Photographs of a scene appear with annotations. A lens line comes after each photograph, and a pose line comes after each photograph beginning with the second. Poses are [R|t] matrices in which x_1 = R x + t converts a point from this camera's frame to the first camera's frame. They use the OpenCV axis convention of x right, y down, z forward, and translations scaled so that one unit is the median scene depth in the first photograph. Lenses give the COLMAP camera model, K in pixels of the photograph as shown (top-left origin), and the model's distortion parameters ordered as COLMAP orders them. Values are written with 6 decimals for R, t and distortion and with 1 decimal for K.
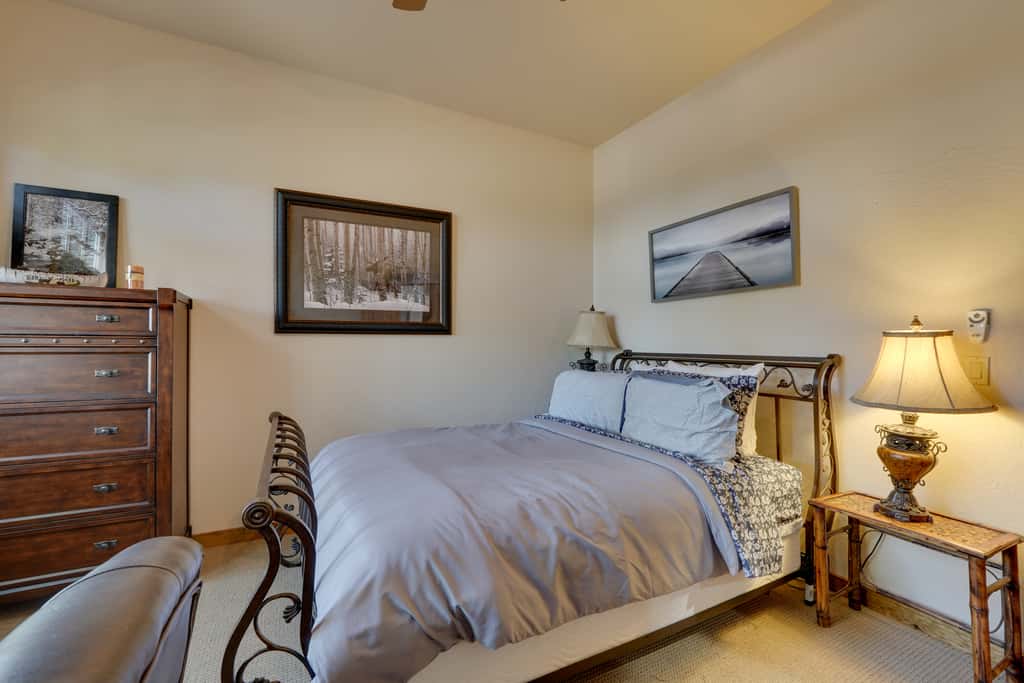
lens RADIAL K [[438.8, 0, 513.9], [0, 438.8, 338.8], [0, 0, 1]] dist [-0.002445, 0.000281]
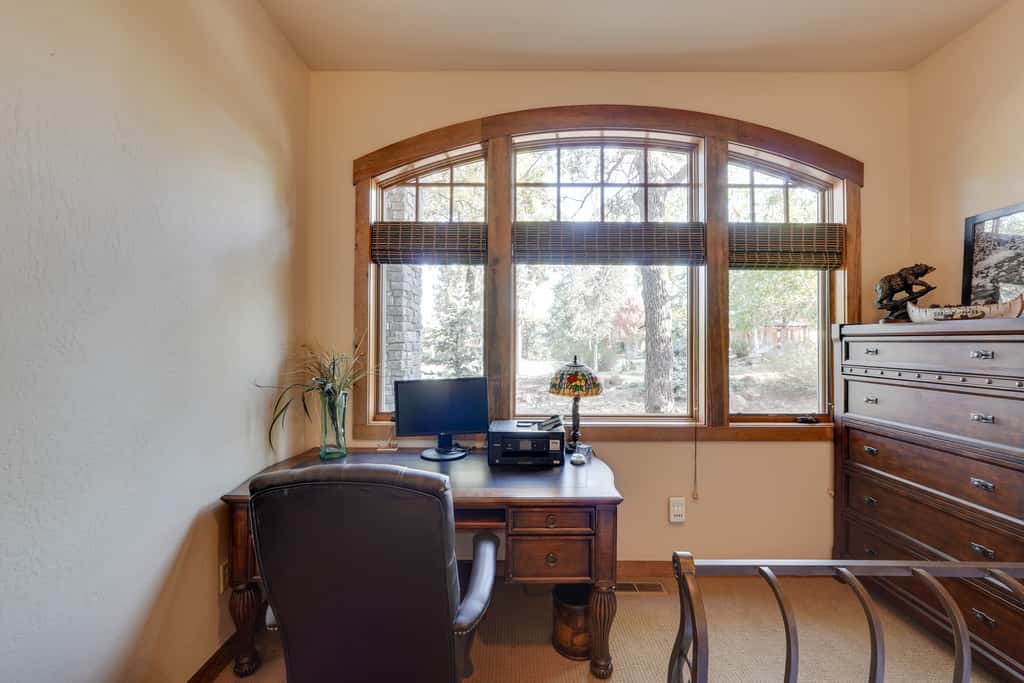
lens RADIAL K [[438.8, 0, 513.0], [0, 438.8, 342.2], [0, 0, 1]] dist [-0.002445, 0.000281]
pose [[-0.468717, -0.006802, -0.883322, 0.260178], [0.003029, 0.999952, -0.009308, -0.063510], [0.883343, -0.007038, -0.468674, 0.569282]]
